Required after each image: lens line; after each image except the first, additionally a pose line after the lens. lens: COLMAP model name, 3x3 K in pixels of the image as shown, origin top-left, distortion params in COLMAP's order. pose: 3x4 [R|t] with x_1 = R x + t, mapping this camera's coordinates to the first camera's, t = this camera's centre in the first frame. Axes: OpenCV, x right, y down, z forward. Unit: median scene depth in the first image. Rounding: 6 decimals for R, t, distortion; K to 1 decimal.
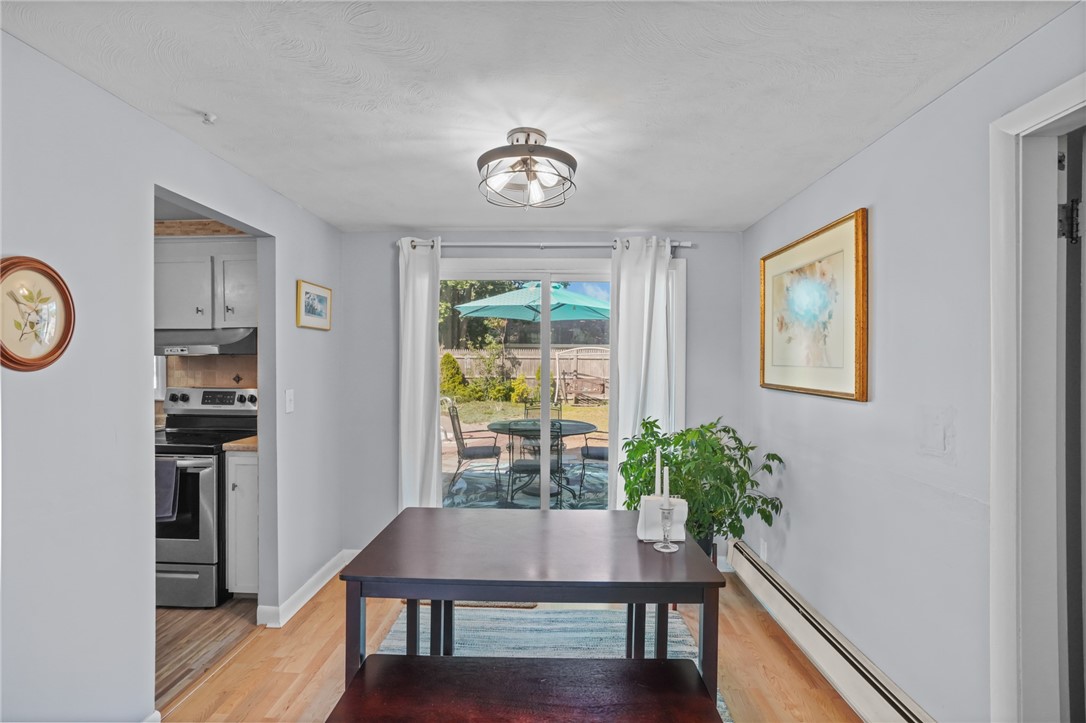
lens RADIAL K [[499.4, 0, 543.5], [0, 499.4, 363.9], [0, 0, 1]] dist [-0.074824, 0.027960]
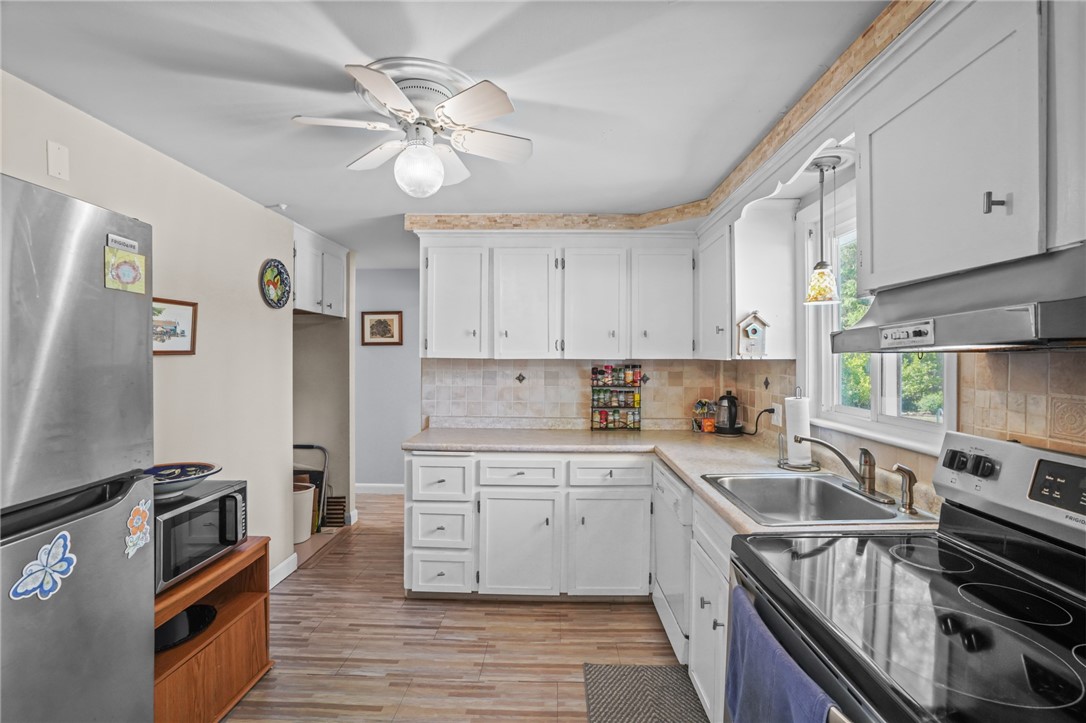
lens RADIAL K [[499.4, 0, 543.5], [0, 499.4, 363.9], [0, 0, 1]] dist [-0.074824, 0.027960]
pose [[-0.001984, 0.005725, -0.999982, -0.380464], [-0.009271, 0.999941, 0.005743, -0.006650], [0.999955, 0.009282, -0.001931, 0.664660]]
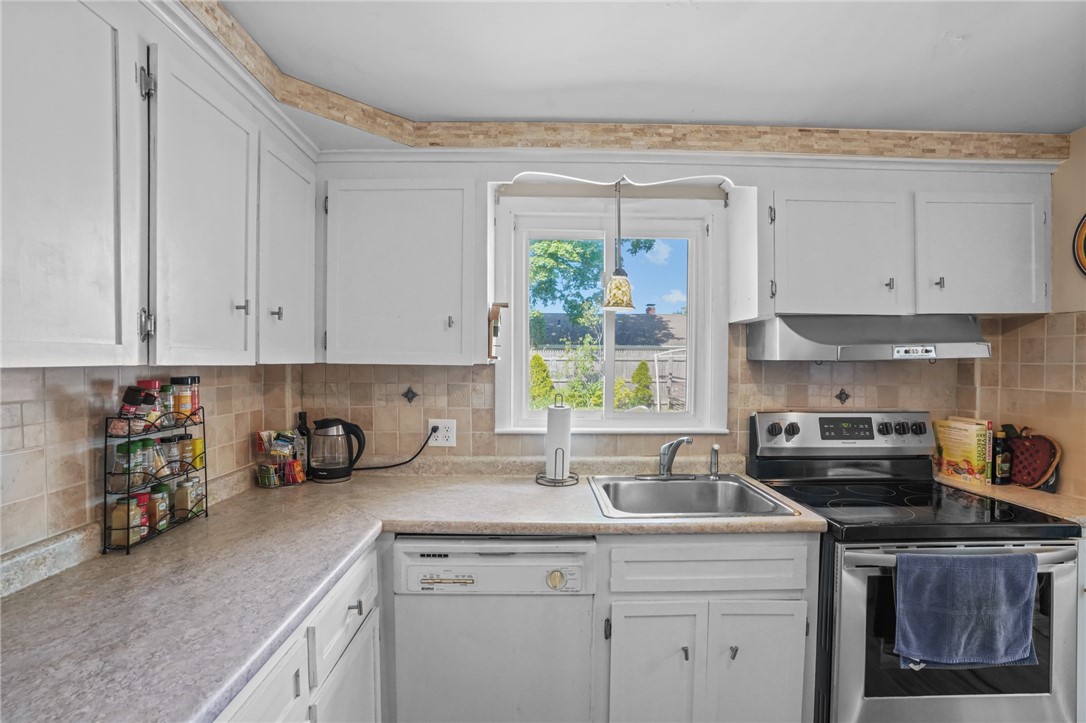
lens RADIAL K [[505.4, 0, 538.7], [0, 505.4, 362.9], [0, 0, 1]] dist [-0.074103, 0.030160]
pose [[0.999551, -0.001339, 0.029925, -1.075856], [0.001492, 0.999986, -0.005110, -0.010336], [-0.029918, 0.005152, 0.999539, 0.384359]]
